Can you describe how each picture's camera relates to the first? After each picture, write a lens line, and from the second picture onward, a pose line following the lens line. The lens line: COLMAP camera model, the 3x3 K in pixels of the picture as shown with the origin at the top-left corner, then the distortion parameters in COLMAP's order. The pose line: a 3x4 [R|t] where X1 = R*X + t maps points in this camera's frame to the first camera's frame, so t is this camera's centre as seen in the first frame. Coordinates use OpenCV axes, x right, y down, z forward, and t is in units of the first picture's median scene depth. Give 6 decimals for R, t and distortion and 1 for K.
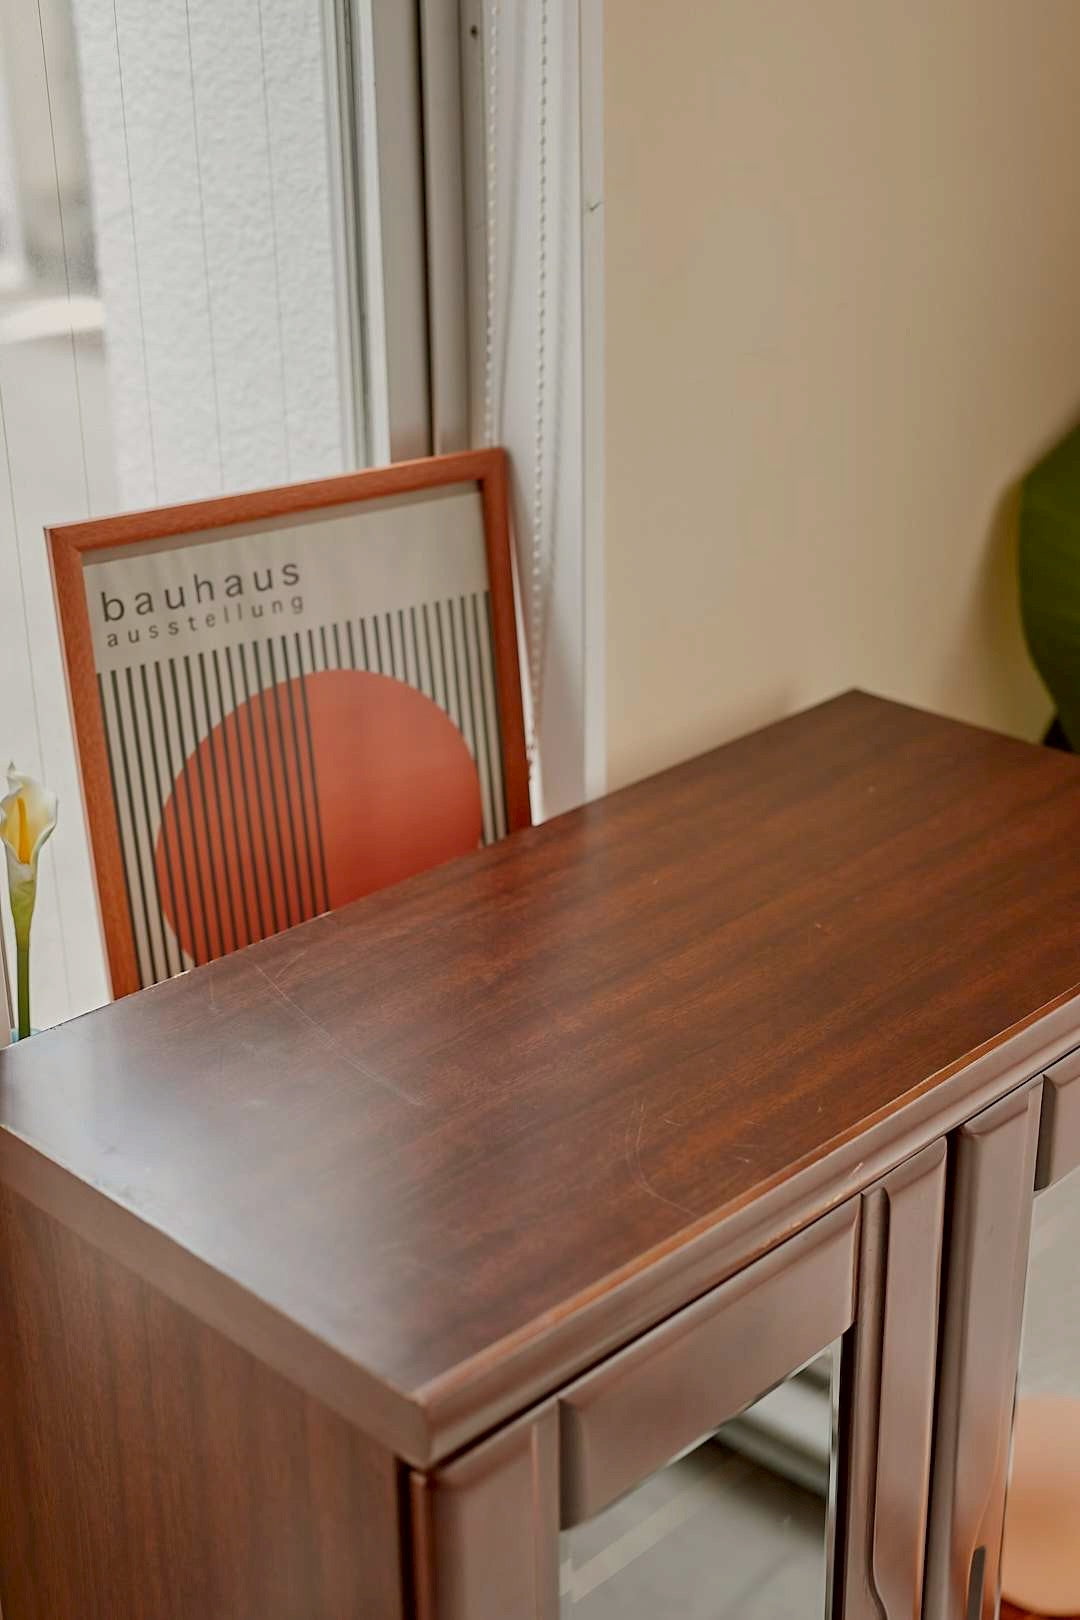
lens RADIAL K [[2272.3, 0, 530.4], [0, 2272.3, 804.5], [0, 0, 1]] dist [0.004964, 0.000000]
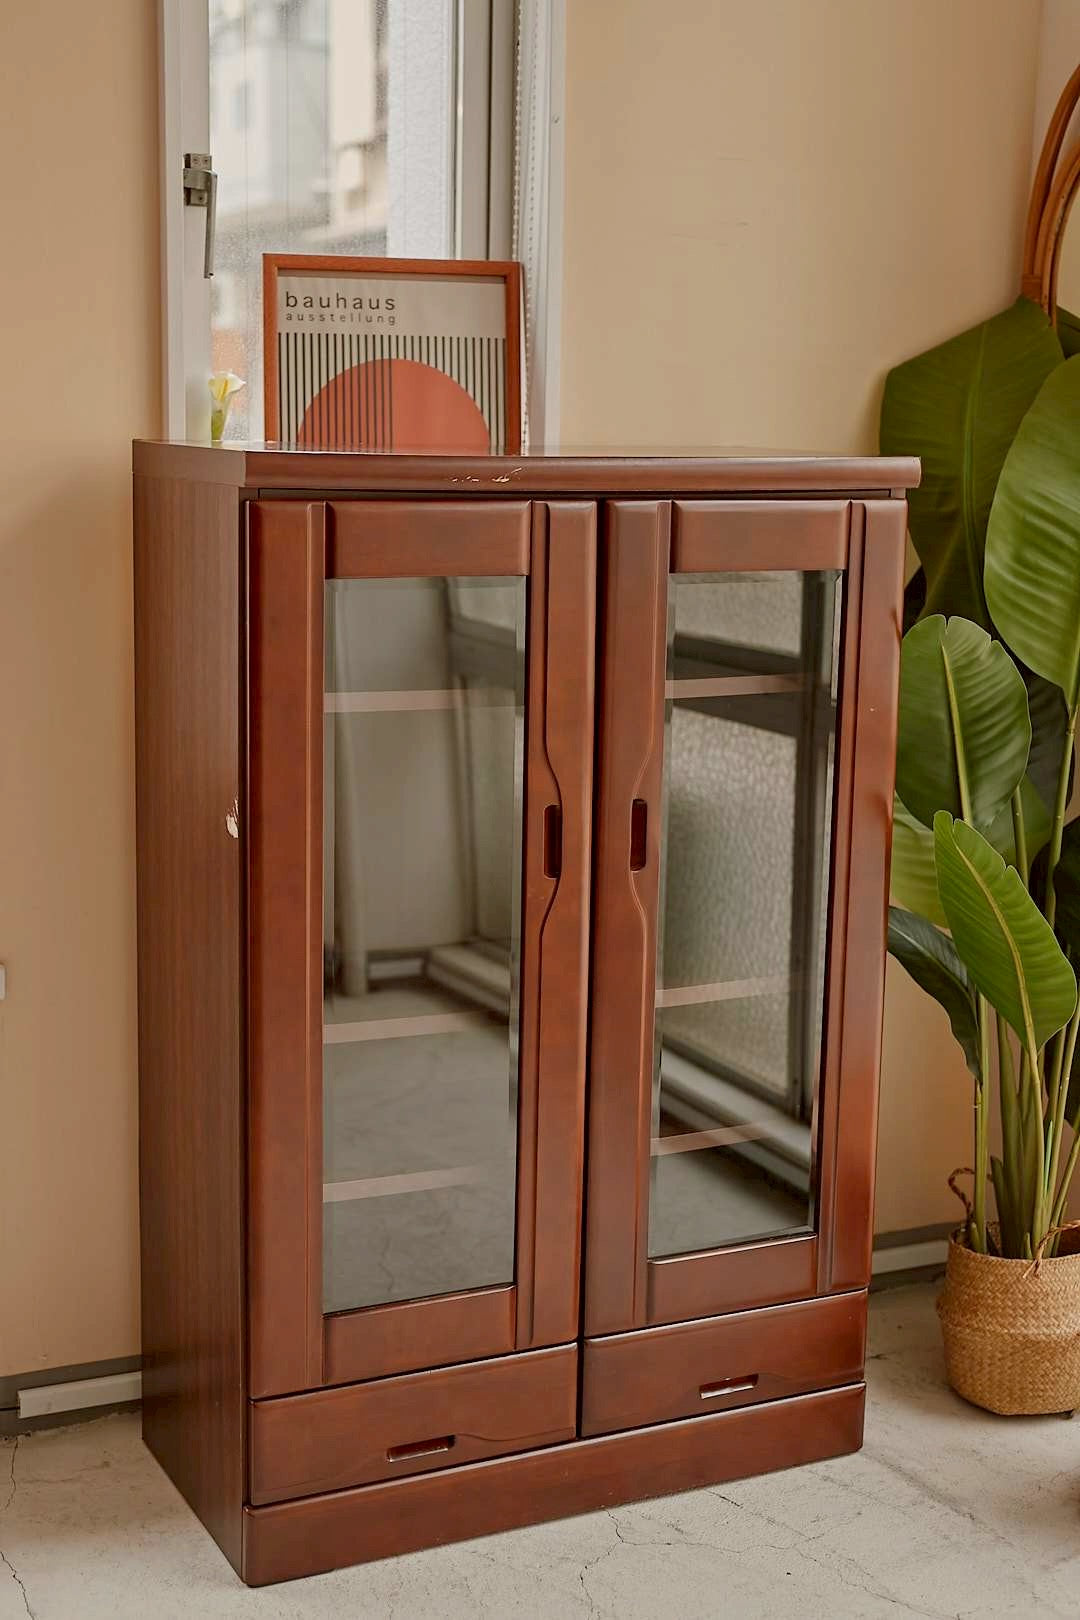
lens RADIAL K [[2272.3, 0, 540.4], [0, 2272.3, 803.1], [0, 0, 1]] dist [0.004964, 0.000000]
pose [[0.946371, 0.088640, -0.310685, 0.721582], [-0.159486, 0.964467, -0.210637, 0.766885], [0.280975, 0.248891, 0.926880, -0.711184]]
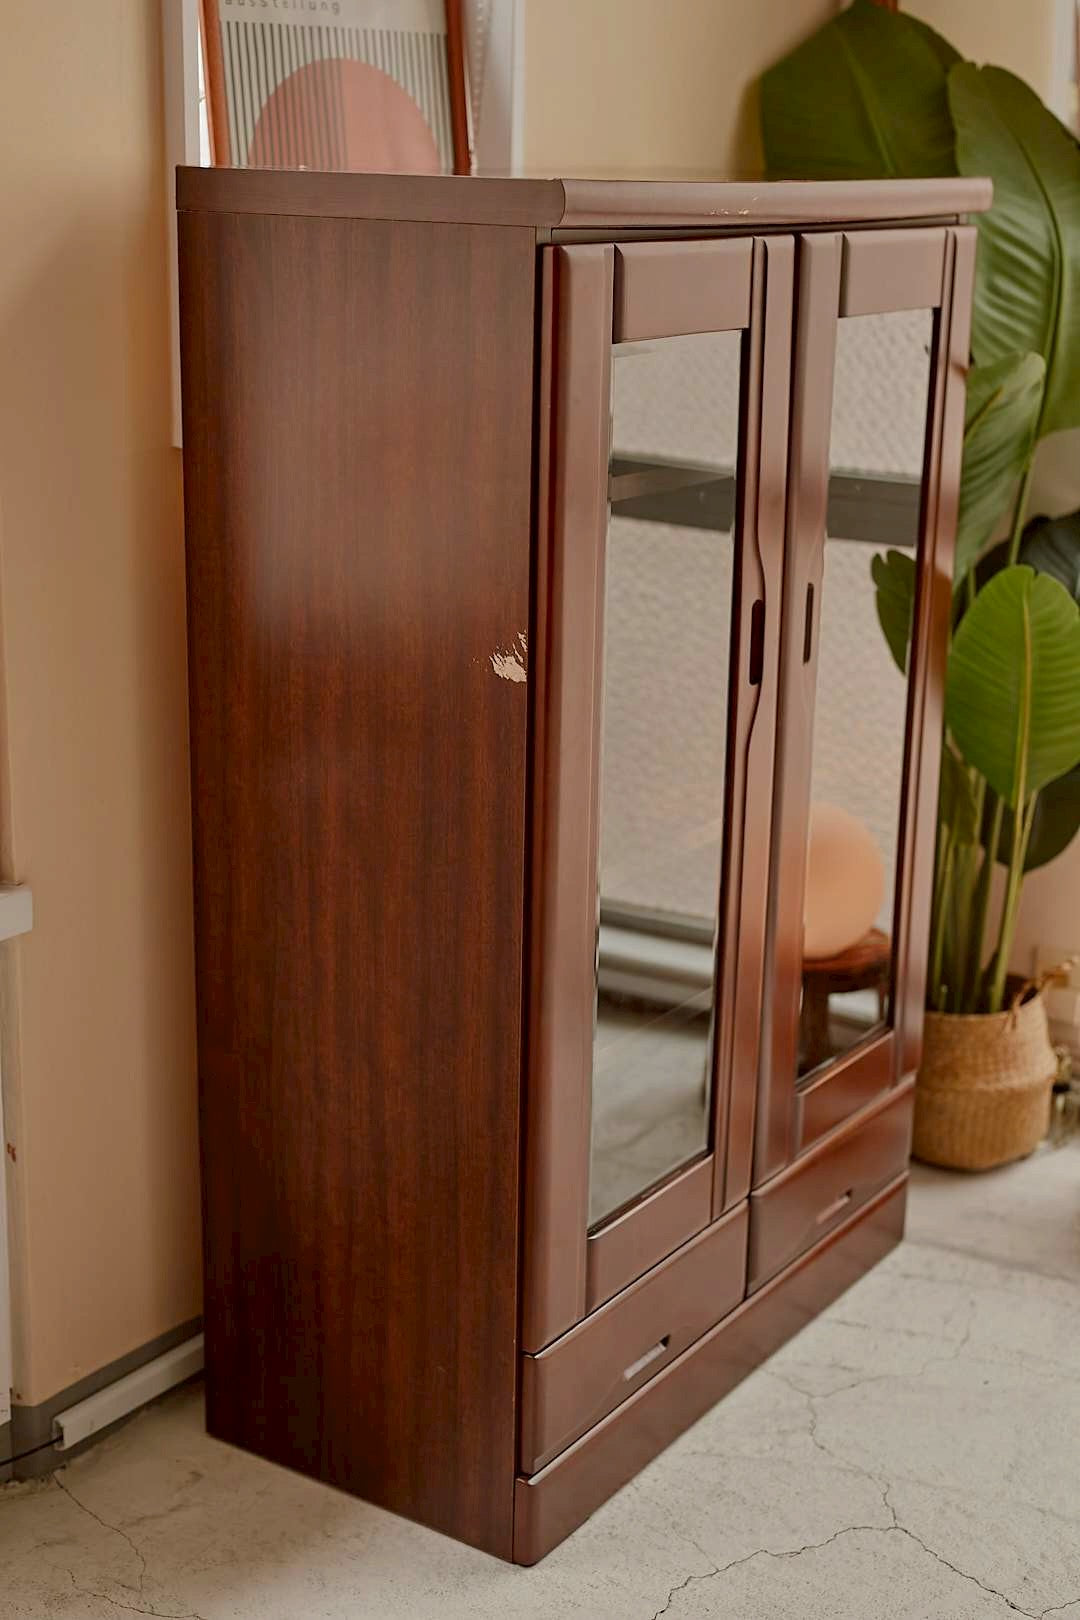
lens RADIAL K [[2272.3, 0, 538.0], [0, 2272.3, 806.7], [0, 0, 1]] dist [0.004964, 0.000000]
pose [[0.981630, -0.022371, 0.189480, -0.300790], [0.046266, 0.991372, -0.122638, 0.705781], [-0.185101, 0.129152, 0.974196, -0.484246]]
